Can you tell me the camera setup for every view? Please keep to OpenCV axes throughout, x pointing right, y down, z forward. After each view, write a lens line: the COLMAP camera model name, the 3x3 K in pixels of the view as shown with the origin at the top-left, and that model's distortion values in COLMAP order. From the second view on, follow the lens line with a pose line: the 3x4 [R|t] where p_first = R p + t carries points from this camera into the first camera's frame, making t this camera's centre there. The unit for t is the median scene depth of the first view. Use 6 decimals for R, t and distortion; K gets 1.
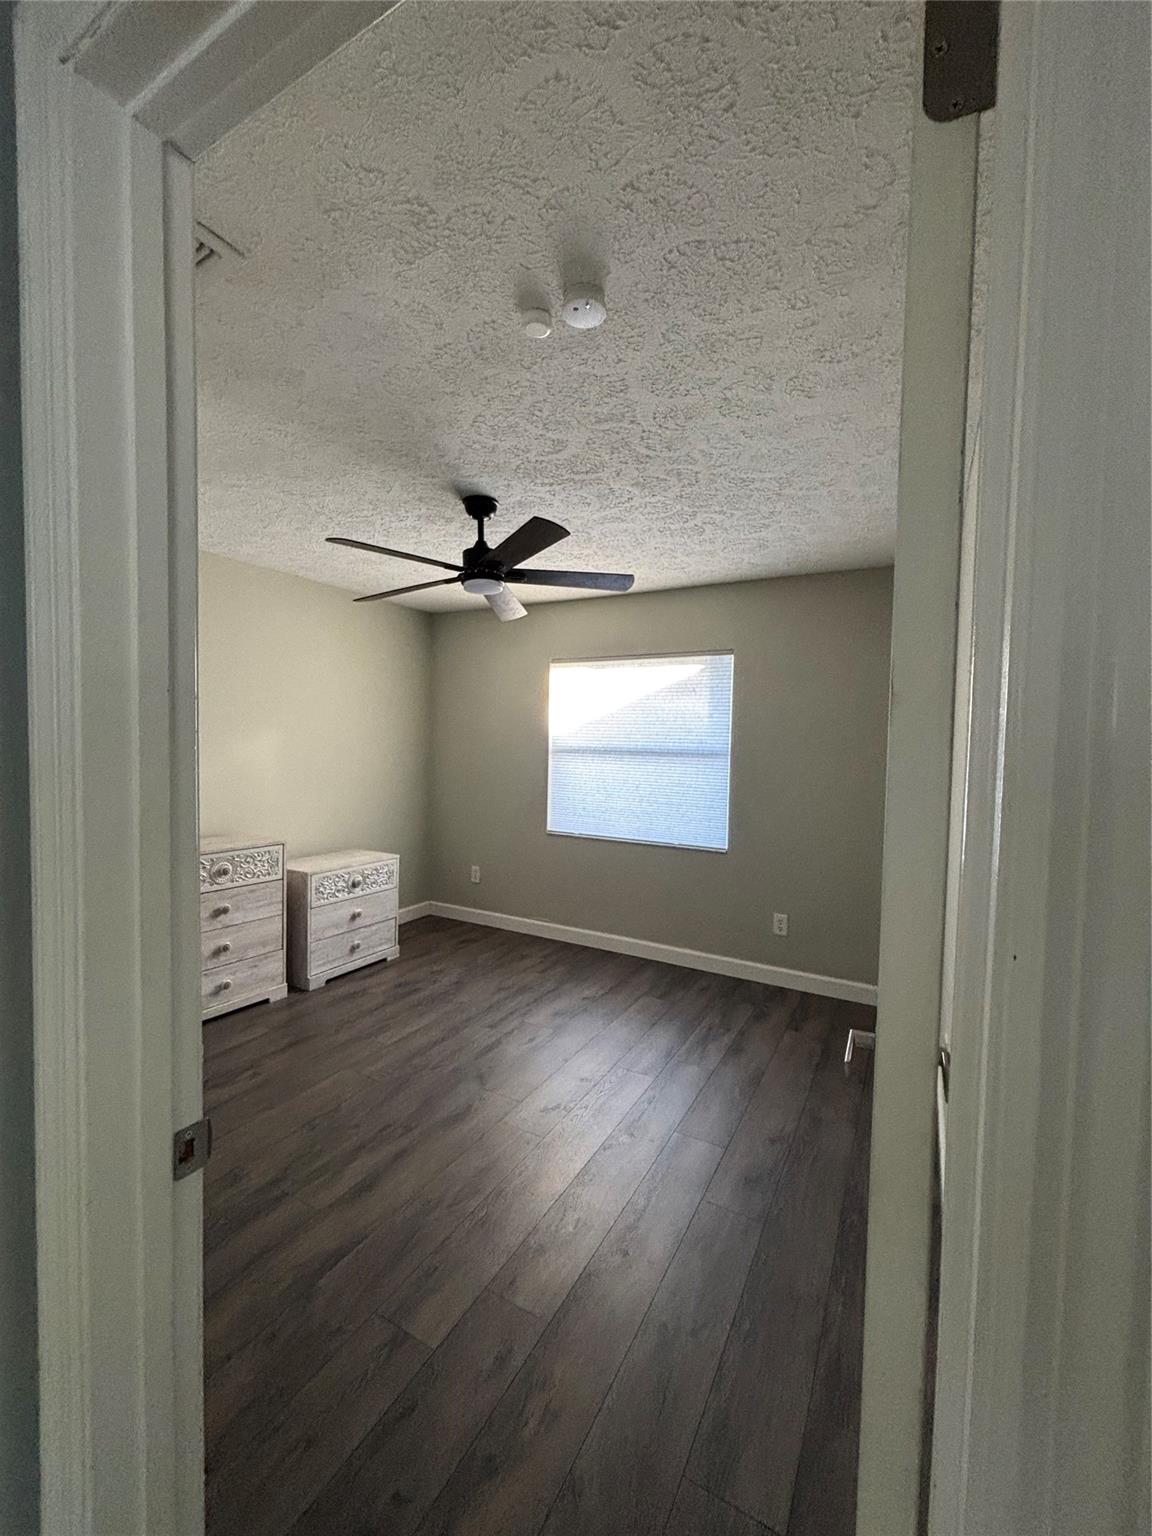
lens RADIAL K [[623.2, 0, 579.8], [0, 623.2, 767.5], [0, 0, 1]] dist [0.010989, -0.003093]
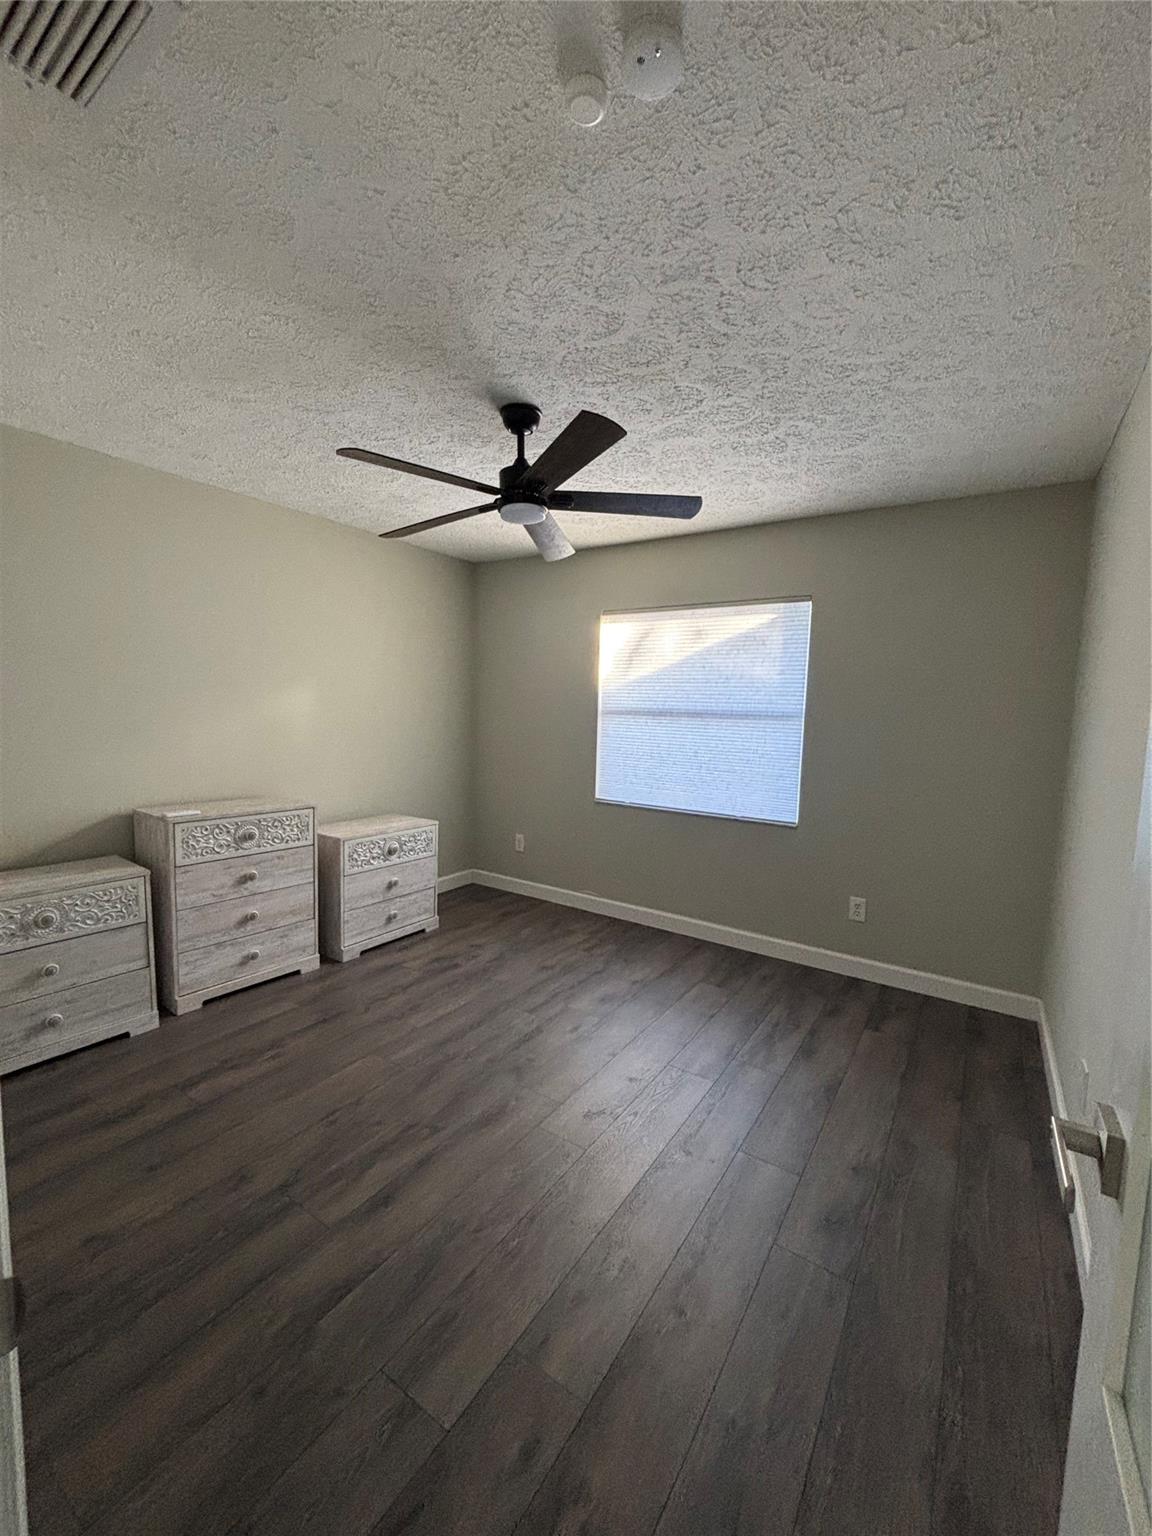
lens RADIAL K [[623.2, 0, 579.8], [0, 623.2, 767.5], [0, 0, 1]] dist [0.010989, -0.003093]
pose [[0.996589, 0.014330, -0.081265, -0.002495], [-0.009919, 0.998469, 0.054424, 0.008409], [0.081921, -0.053433, 0.995205, 0.116986]]
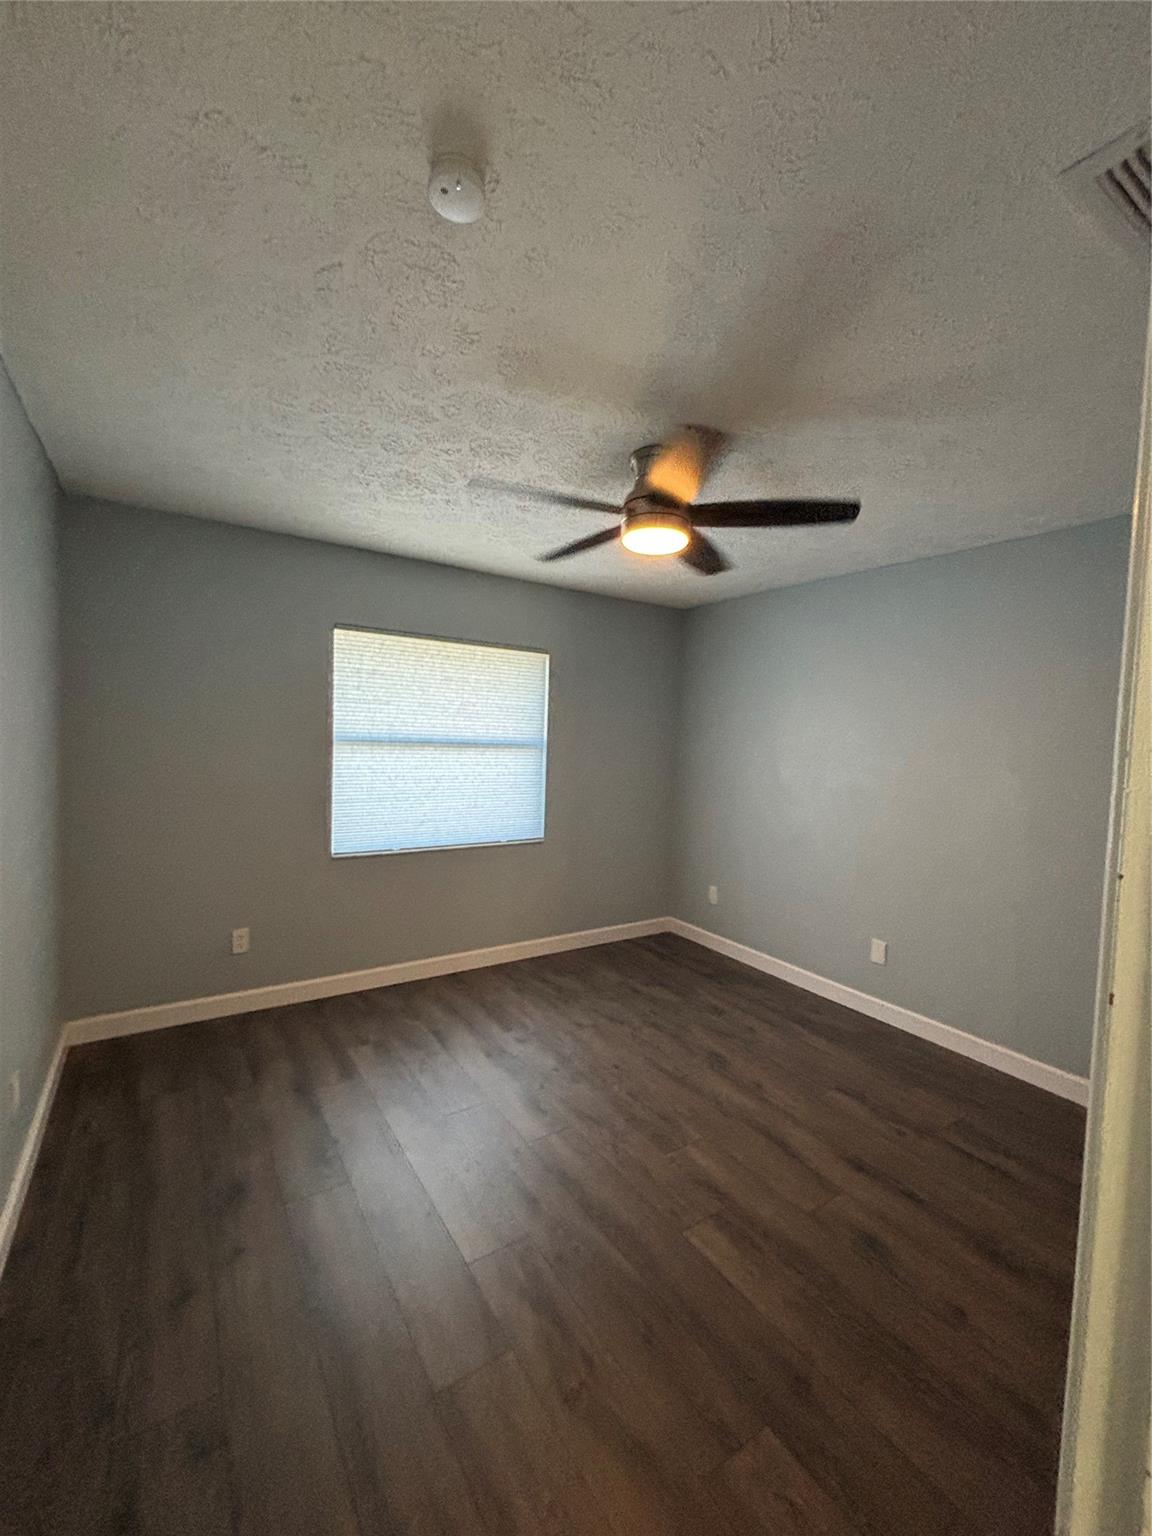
lens RADIAL K [[619.0, 0, 572.6], [0, 619.0, 772.3], [0, 0, 1]] dist [0.000182, -0.000233]
pose [[0.461390, -0.065782, 0.884755, -0.833756], [0.007669, 0.997506, 0.070165, -0.066456], [-0.887164, -0.025588, 0.460744, 0.603500]]
